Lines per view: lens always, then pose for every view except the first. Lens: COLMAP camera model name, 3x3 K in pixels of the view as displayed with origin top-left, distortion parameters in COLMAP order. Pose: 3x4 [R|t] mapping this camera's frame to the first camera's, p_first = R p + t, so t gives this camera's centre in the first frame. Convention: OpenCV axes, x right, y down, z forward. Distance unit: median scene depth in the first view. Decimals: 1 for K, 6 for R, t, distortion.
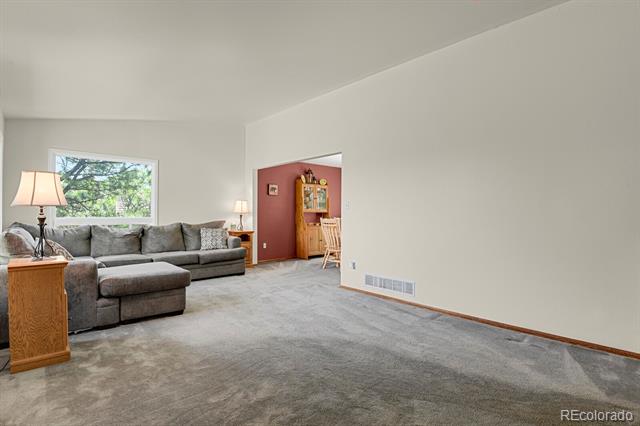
lens RADIAL K [[309.1, 0, 318.1], [0, 309.1, 213.3], [0, 0, 1]] dist [-0.031059, -0.000059]
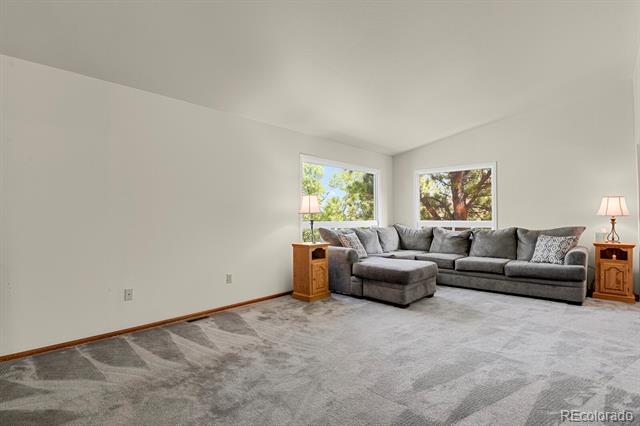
lens RADIAL K [[309.1, 0, 318.1], [0, 309.1, 213.3], [0, 0, 1]] dist [-0.031059, -0.000059]
pose [[0.077997, -0.016158, -0.996823, 0.431843], [0.003994, 0.999866, -0.015895, 0.001783], [0.996946, -0.002741, 0.078051, 0.409075]]
